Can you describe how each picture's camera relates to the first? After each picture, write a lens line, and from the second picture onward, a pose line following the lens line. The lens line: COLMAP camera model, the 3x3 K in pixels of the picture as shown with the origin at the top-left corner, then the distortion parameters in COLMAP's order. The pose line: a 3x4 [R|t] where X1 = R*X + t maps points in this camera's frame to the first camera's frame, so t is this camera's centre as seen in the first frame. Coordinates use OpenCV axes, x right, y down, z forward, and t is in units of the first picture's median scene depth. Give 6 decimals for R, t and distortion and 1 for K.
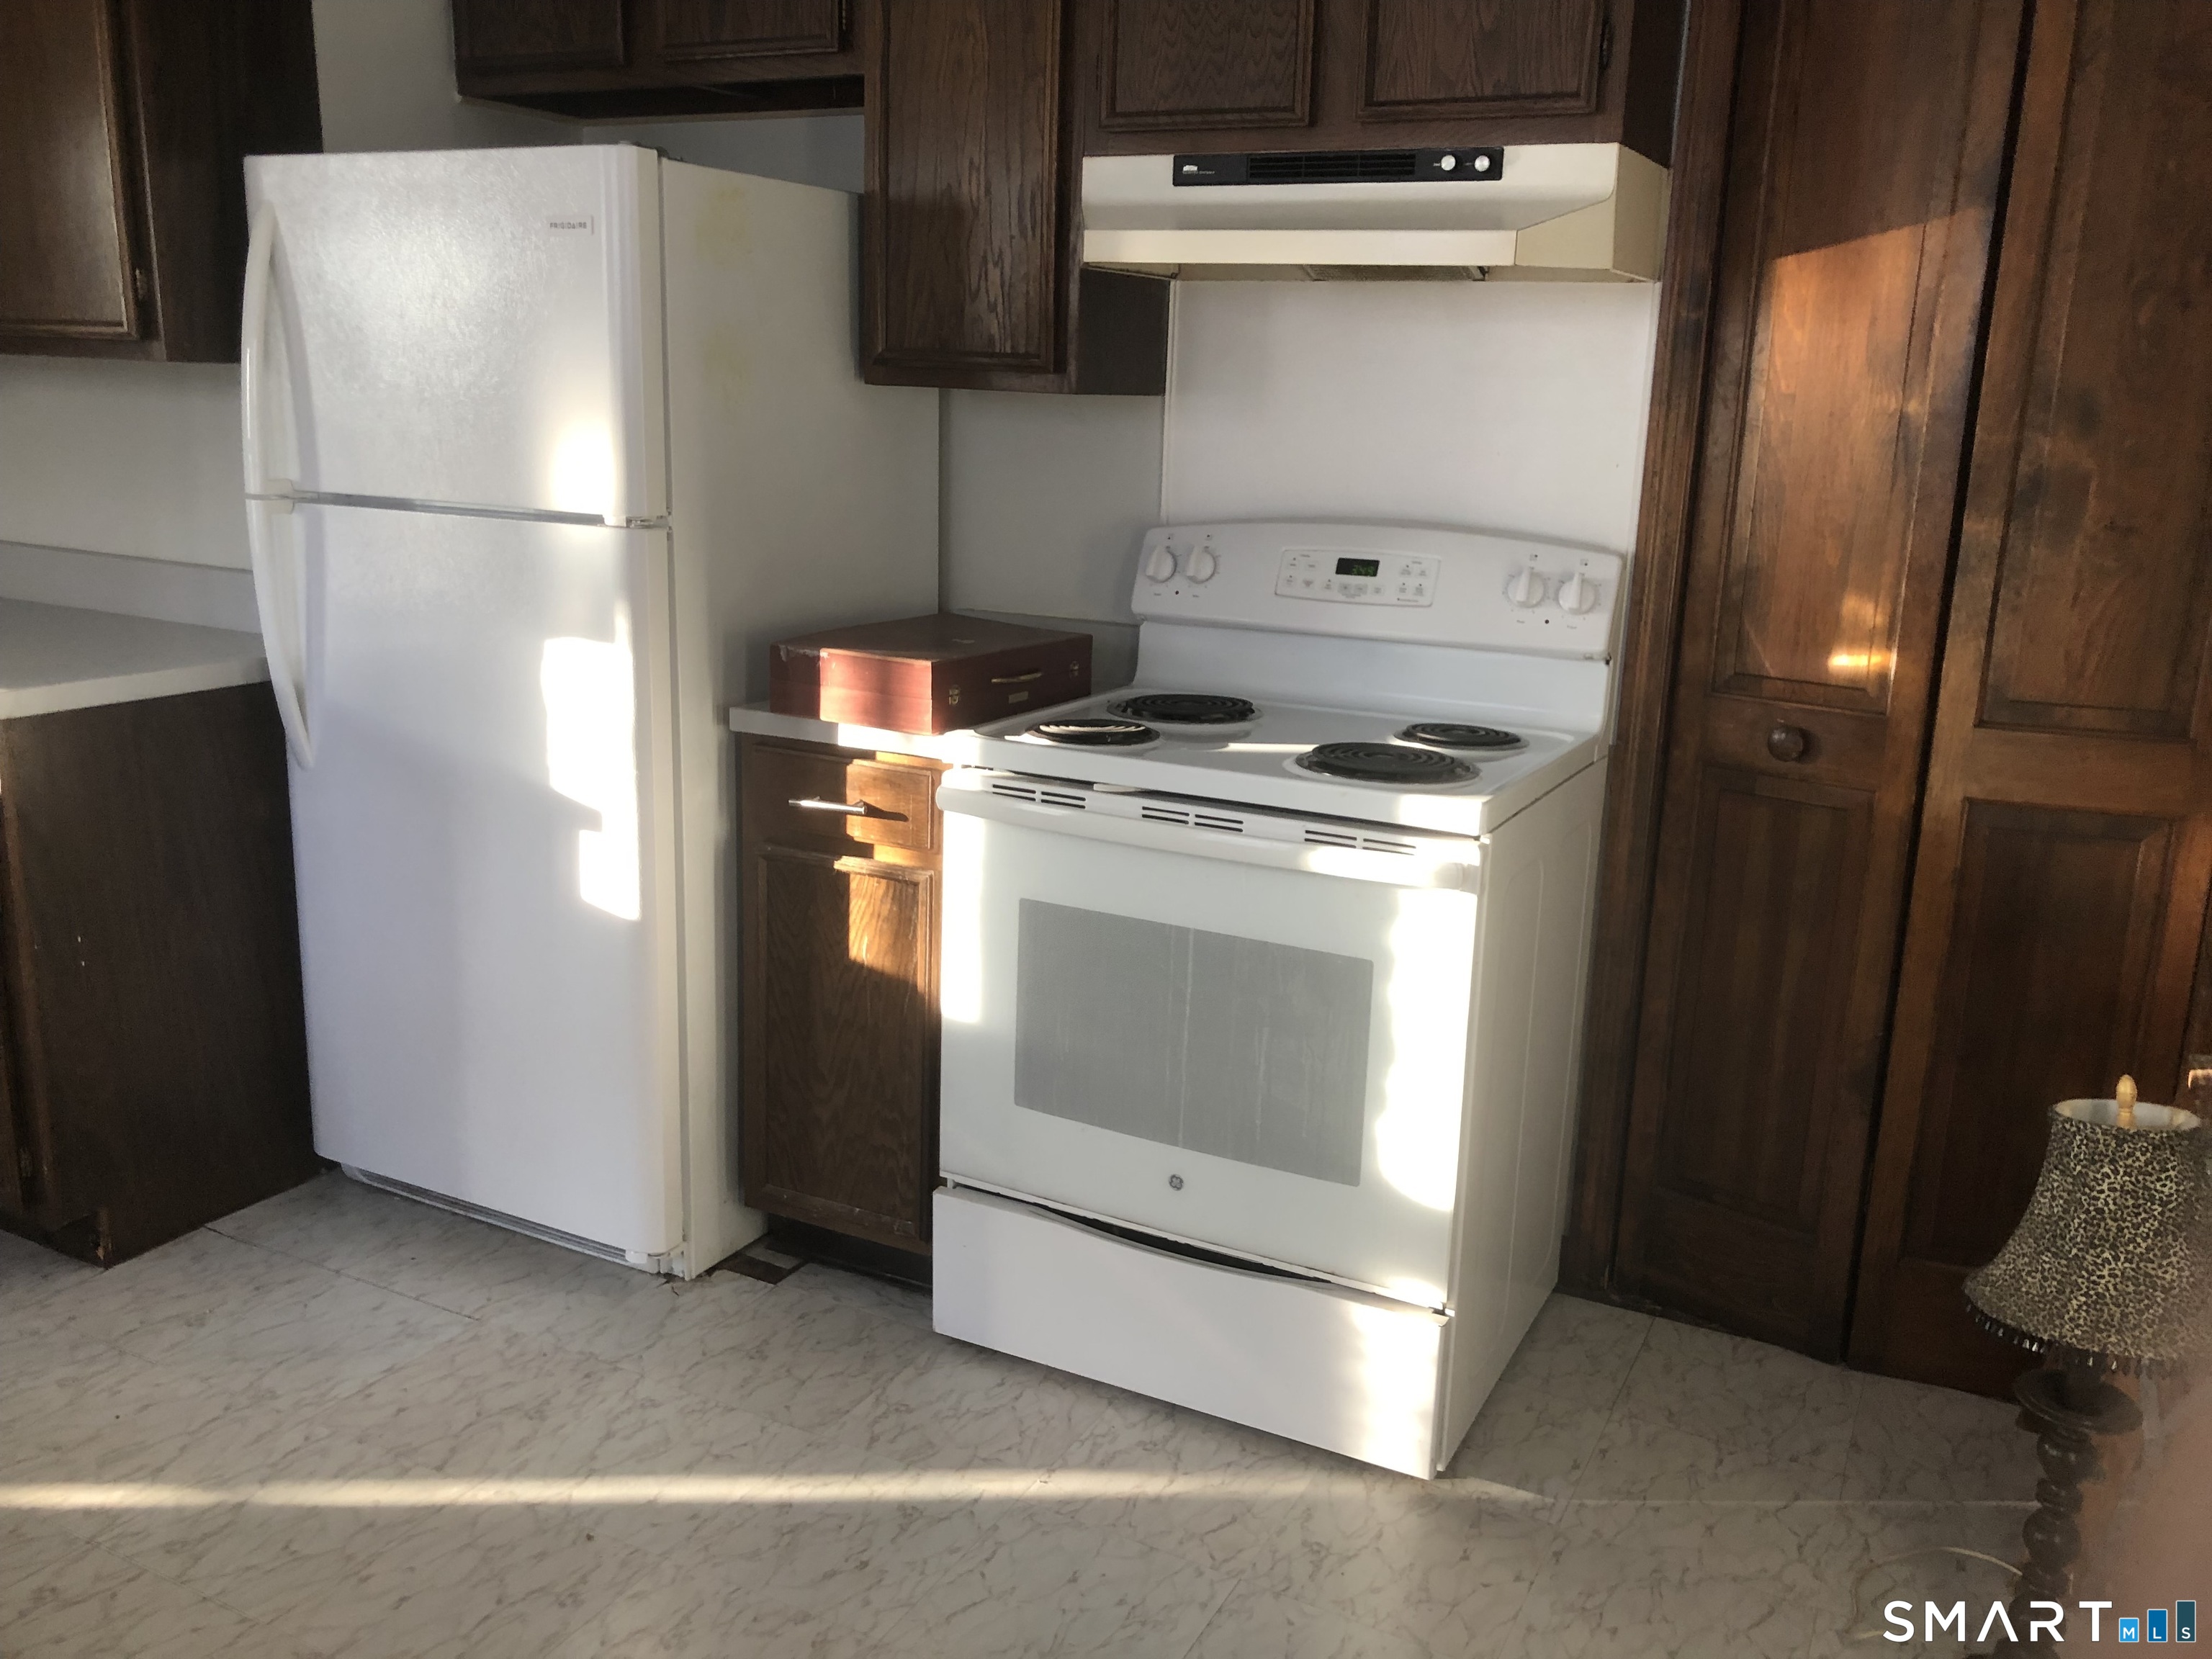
lens RADIAL K [[1837.1, 0, 1116.8], [0, 1837.1, 813.3], [0, 0, 1]] dist [0.060356, -0.054763]
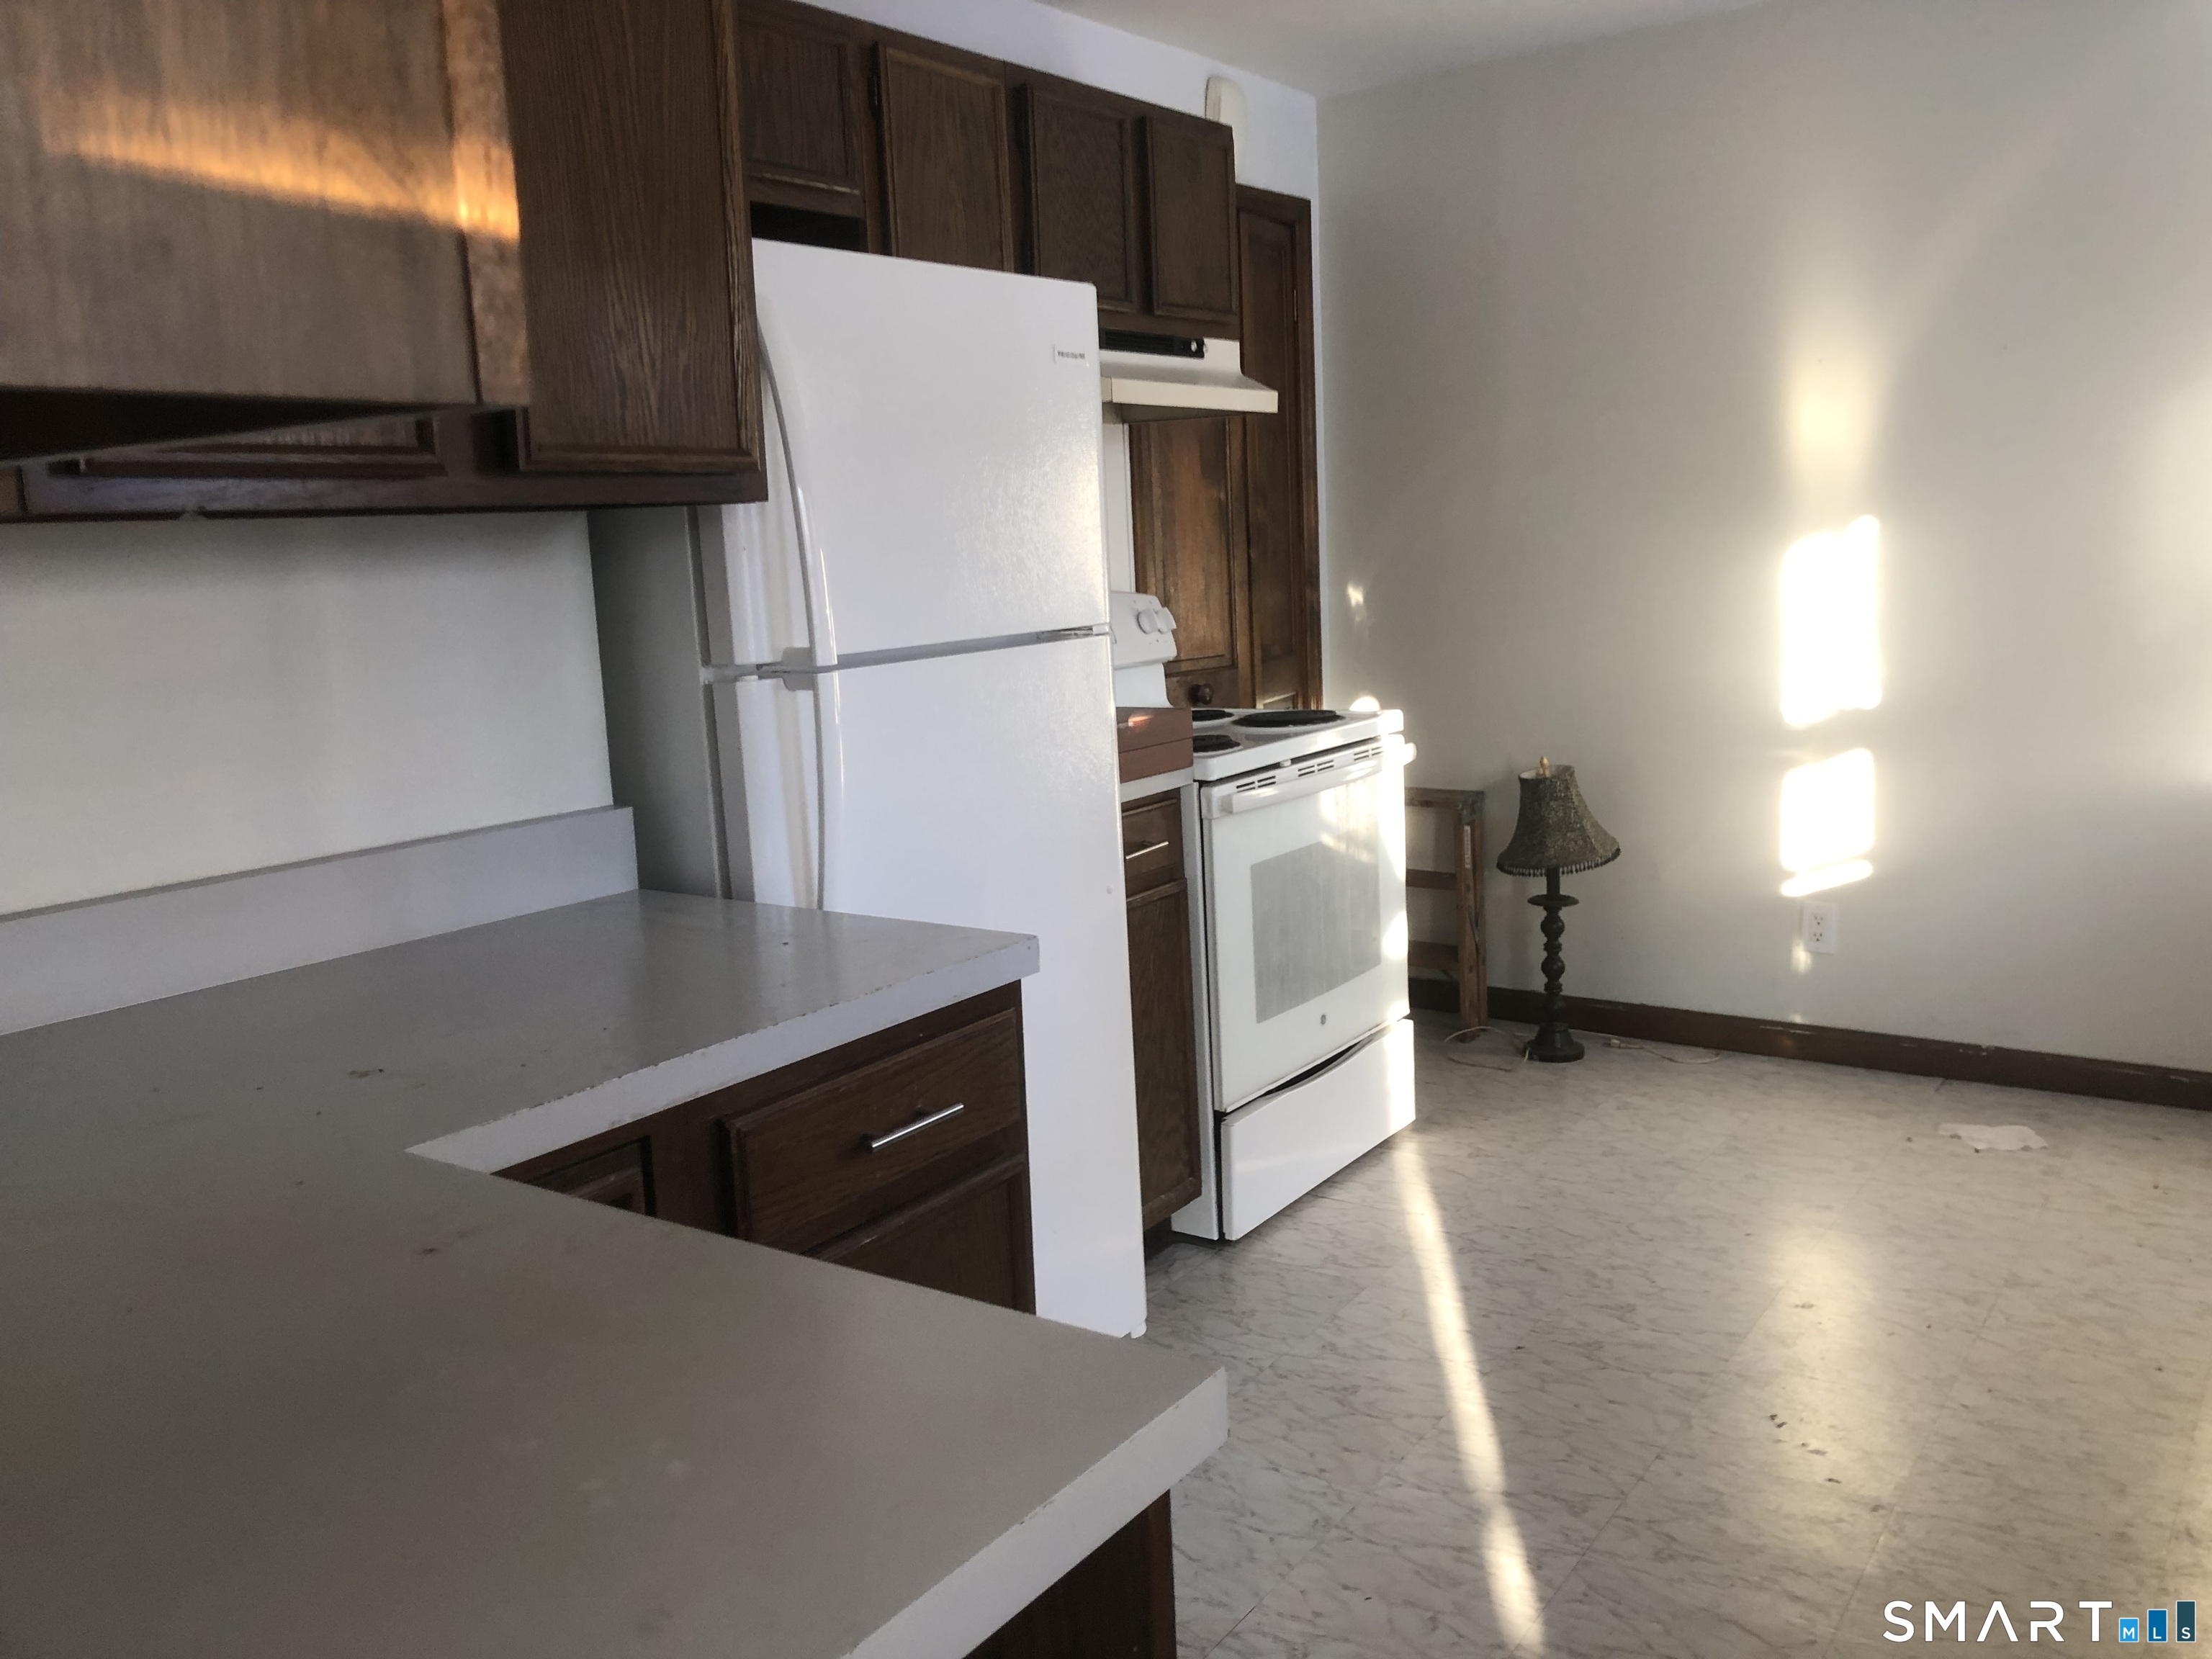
lens RADIAL K [[1837.1, 0, 1118.9], [0, 1837.1, 823.1], [0, 0, 1]] dist [0.060356, -0.054763]
pose [[0.119420, -0.198070, 0.972886, -1.436437], [0.272963, 0.948687, 0.159638, -0.235972], [-0.954584, 0.246498, 0.167357, 0.906847]]
